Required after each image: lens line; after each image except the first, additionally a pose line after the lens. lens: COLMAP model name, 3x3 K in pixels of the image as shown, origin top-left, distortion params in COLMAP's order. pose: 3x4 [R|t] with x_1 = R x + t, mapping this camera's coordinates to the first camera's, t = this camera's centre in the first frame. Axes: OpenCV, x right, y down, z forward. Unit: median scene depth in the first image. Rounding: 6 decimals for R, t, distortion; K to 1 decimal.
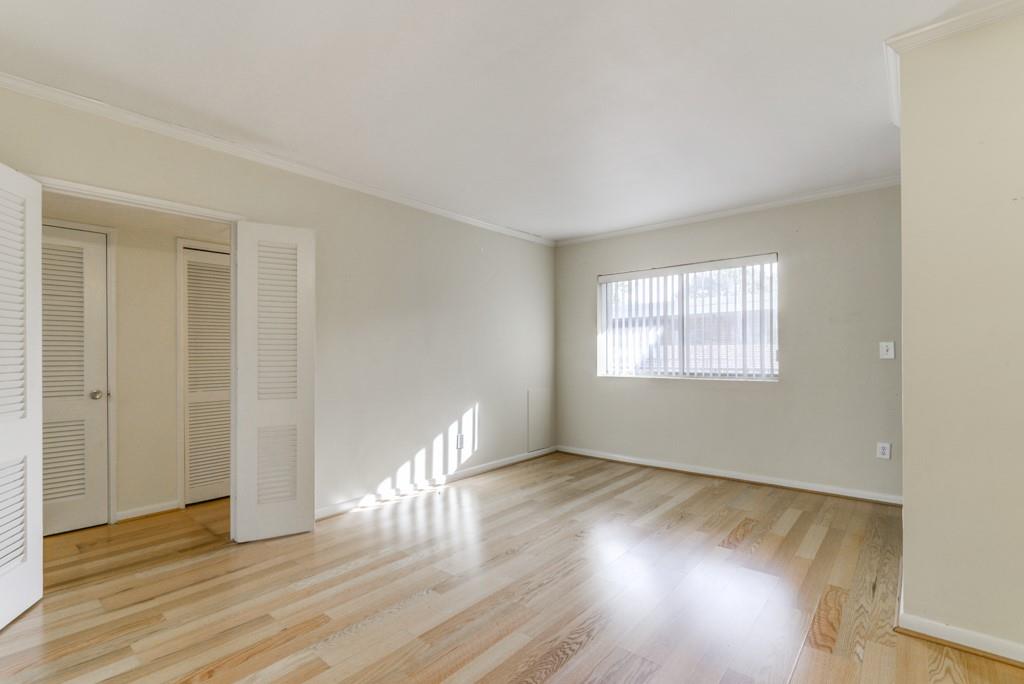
lens RADIAL K [[476.9, 0, 504.9], [0, 476.9, 351.4], [0, 0, 1]] dist [0.003956, 0.000081]
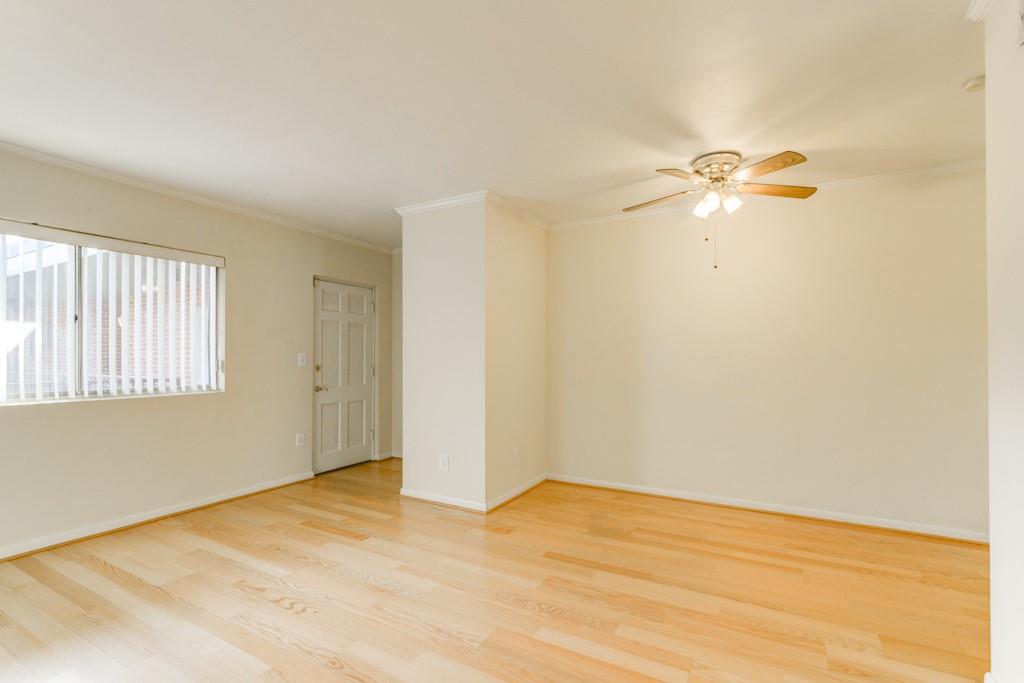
lens RADIAL K [[476.9, 0, 511.9], [0, 476.9, 348.9], [0, 0, 1]] dist [0.003956, 0.000081]
pose [[-0.196417, 0.022469, 0.980263, -0.529738], [0.000944, 0.999741, -0.022726, 0.000159], [-0.980520, -0.003538, -0.196388, 0.683592]]
